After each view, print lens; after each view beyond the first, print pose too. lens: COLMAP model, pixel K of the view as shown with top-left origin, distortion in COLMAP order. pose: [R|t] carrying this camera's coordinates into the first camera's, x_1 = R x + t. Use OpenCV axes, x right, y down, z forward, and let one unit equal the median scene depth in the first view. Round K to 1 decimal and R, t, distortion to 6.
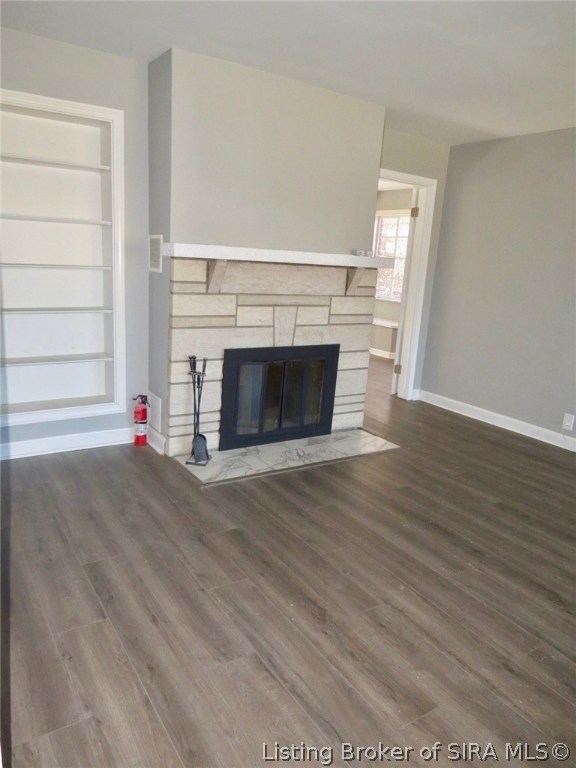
lens RADIAL K [[557.9, 0, 274.6], [0, 557.9, 378.1], [0, 0, 1]] dist [-0.014565, 0.007330]
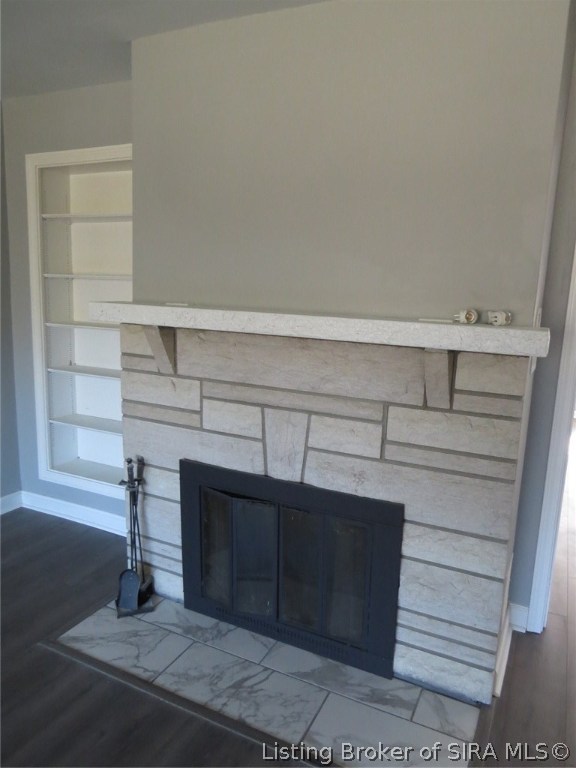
lens RADIAL K [[557.9, 0, 285.8], [0, 557.9, 372.4], [0, 0, 1]] dist [-0.014565, 0.007330]
pose [[0.514900, 0.103460, -0.850984, 0.502802], [-0.183287, 0.983022, 0.008612, -0.173927], [0.837427, 0.151541, 0.525121, 0.713205]]
